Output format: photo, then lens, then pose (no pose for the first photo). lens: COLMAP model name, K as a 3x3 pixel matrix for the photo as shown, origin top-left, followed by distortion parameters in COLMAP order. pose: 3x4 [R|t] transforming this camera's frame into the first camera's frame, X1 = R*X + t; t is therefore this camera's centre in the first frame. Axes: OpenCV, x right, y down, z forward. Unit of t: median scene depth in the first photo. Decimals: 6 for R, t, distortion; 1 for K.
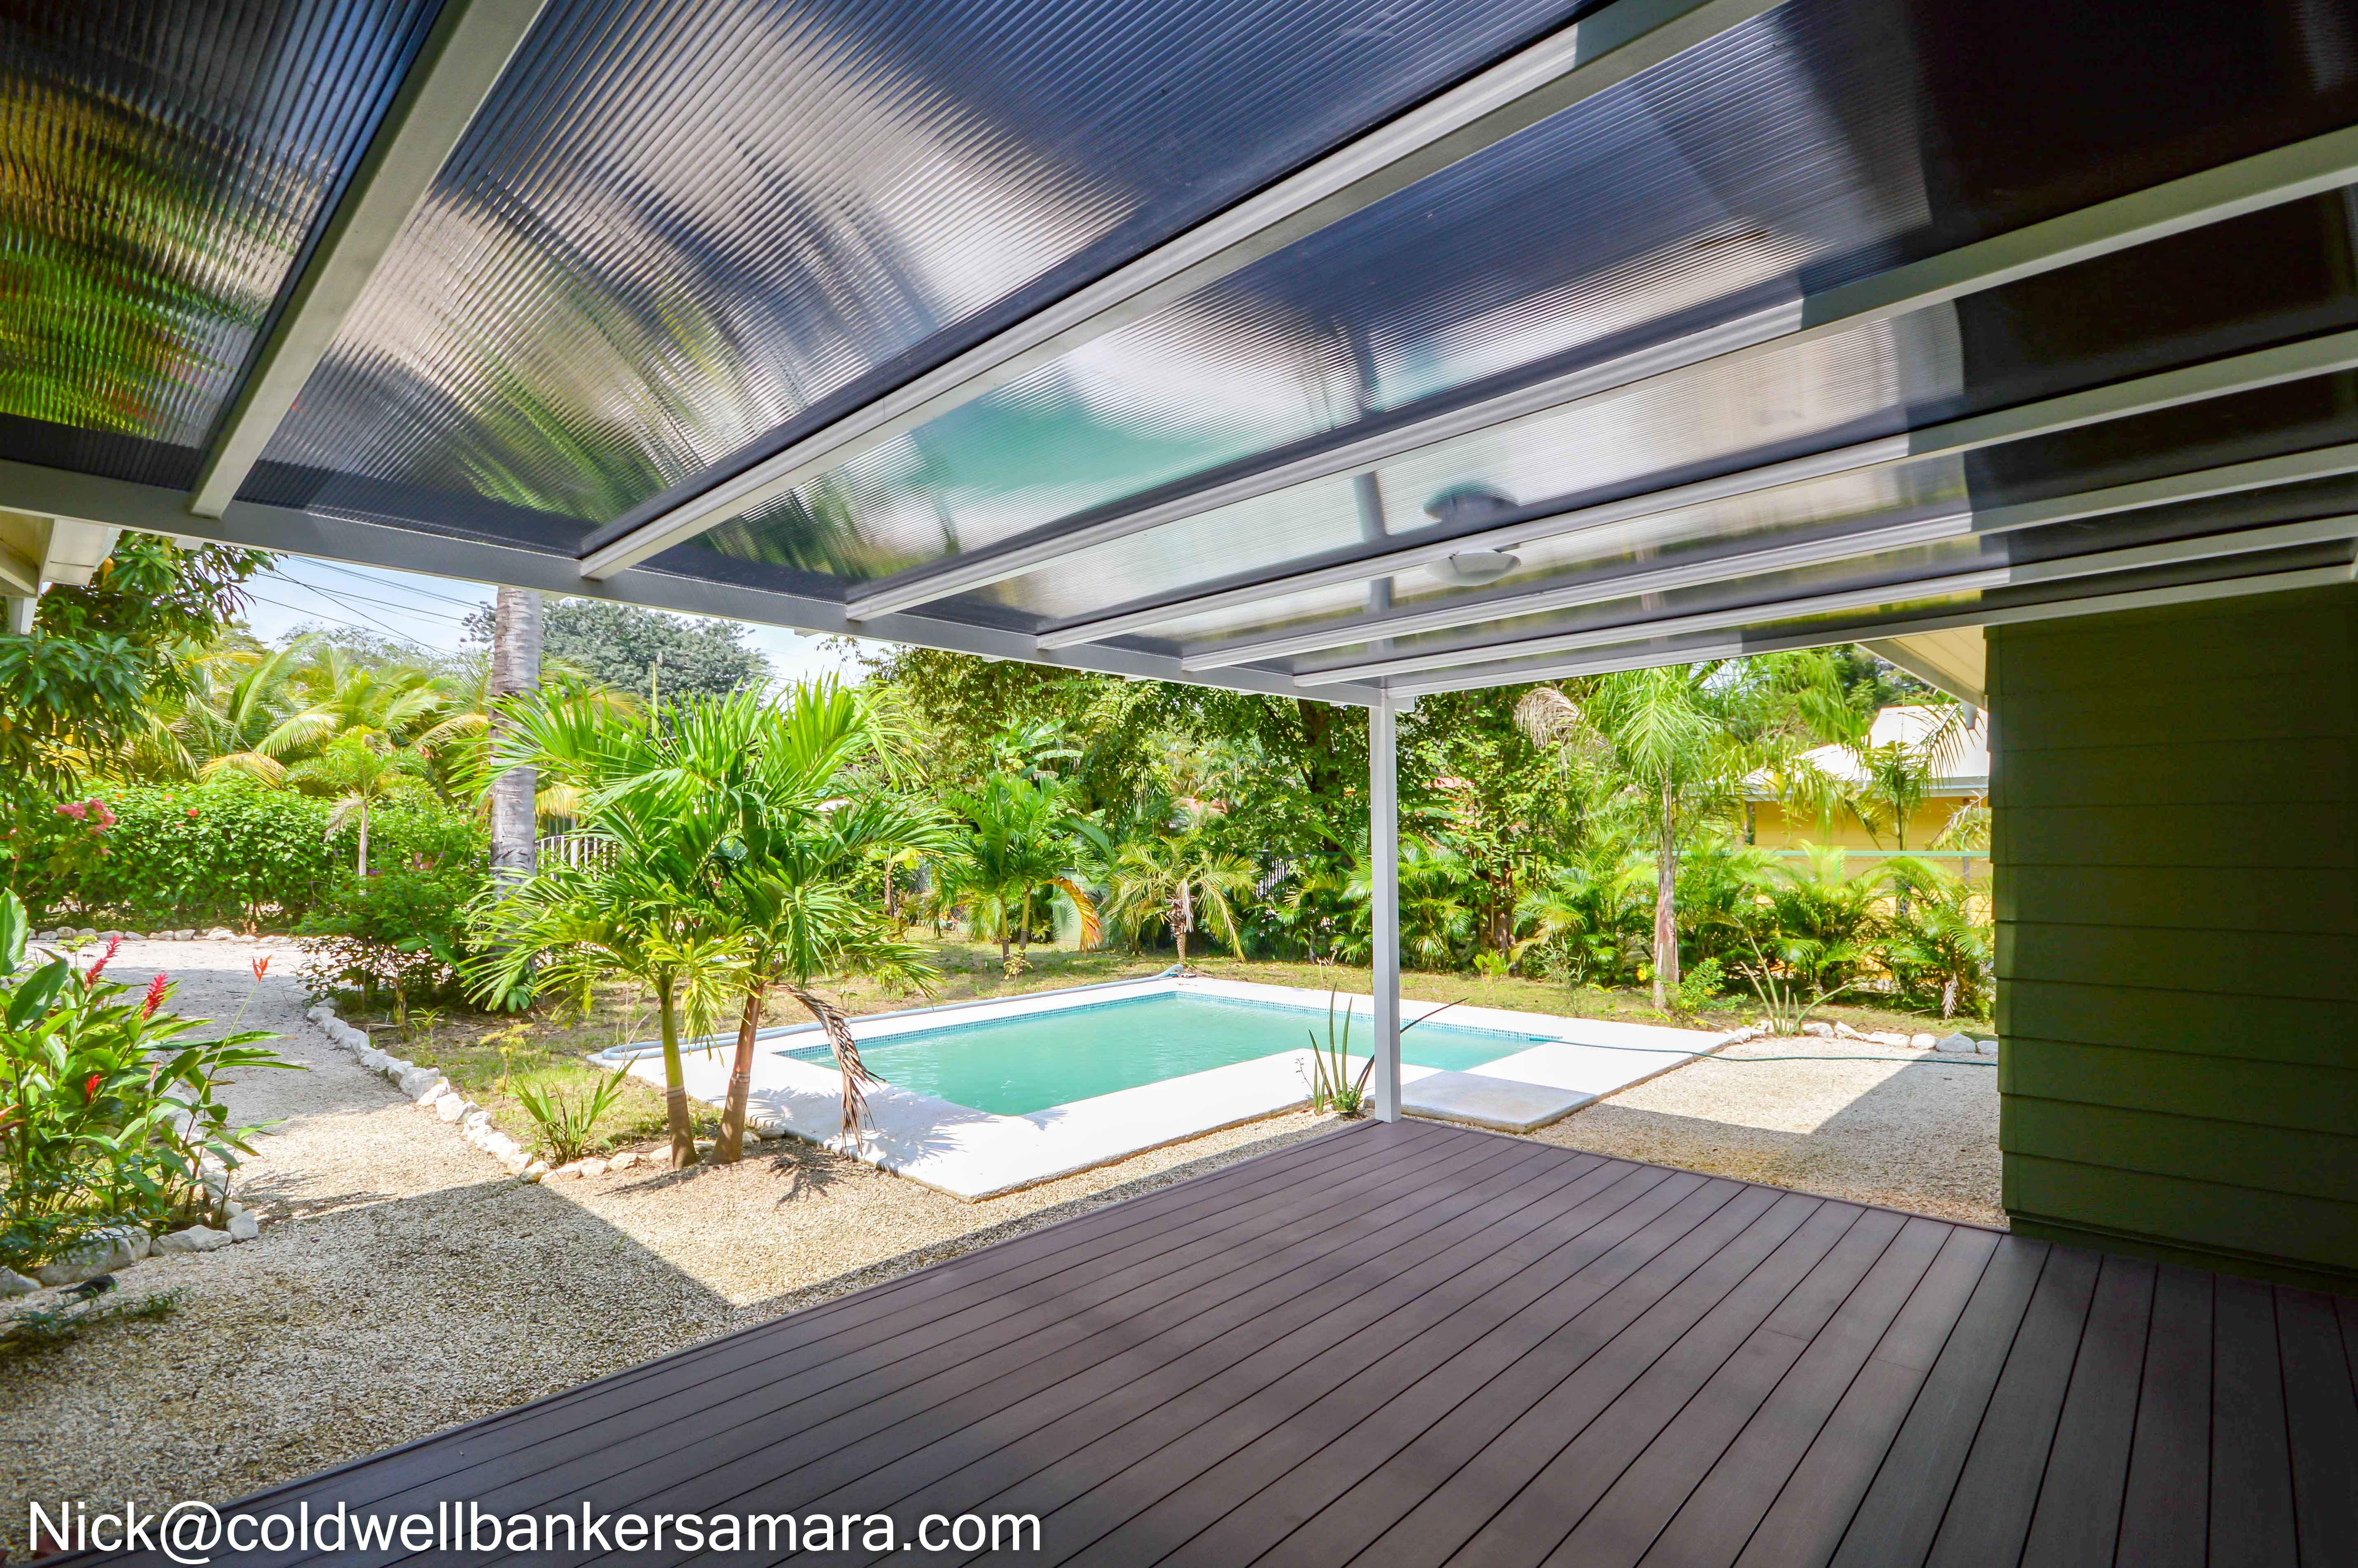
lens RADIAL K [[1088.6, 0, 1188.4], [0, 1088.6, 794.2], [0, 0, 1]] dist [-0.004273, -0.006415]
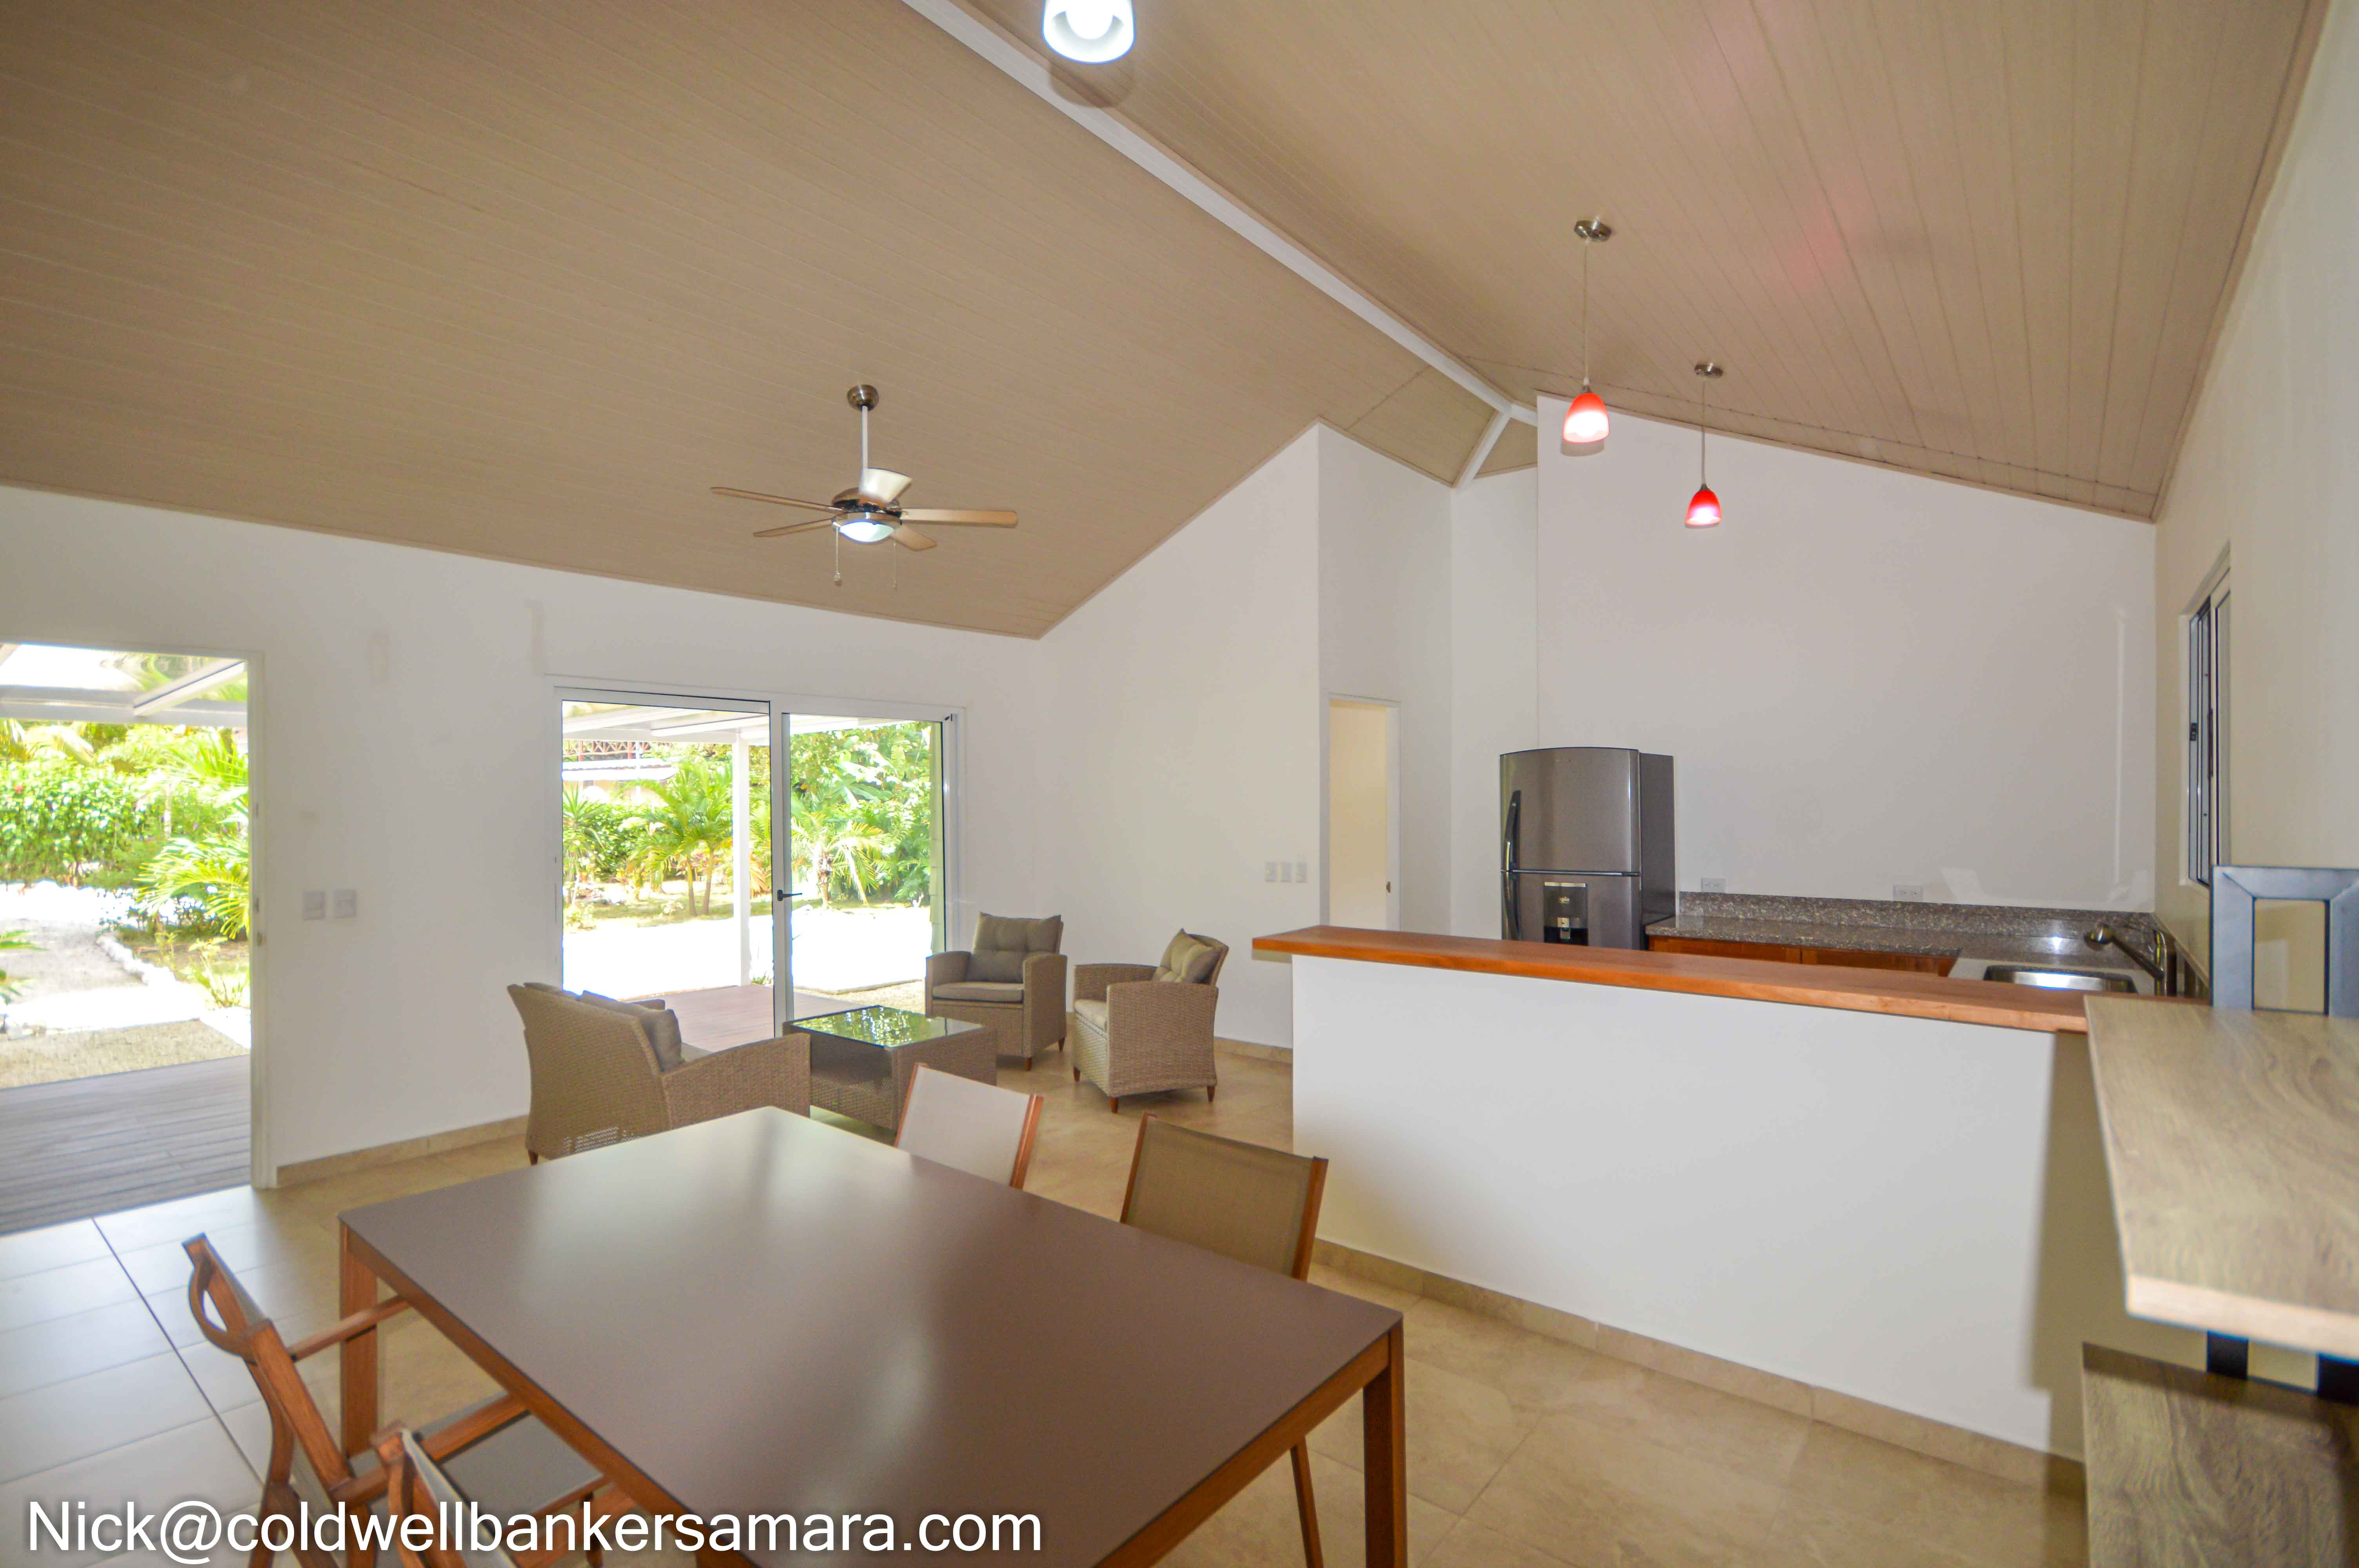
lens RADIAL K [[1088.9, 0, 1186.0], [0, 1088.9, 804.6], [0, 0, 1]] dist [-0.004273, -0.006415]
pose [[0.997728, 0.004084, 0.067241, 0.292938], [-0.007122, 0.998961, 0.045007, -0.026615], [-0.066987, -0.045383, 0.996721, -0.278626]]
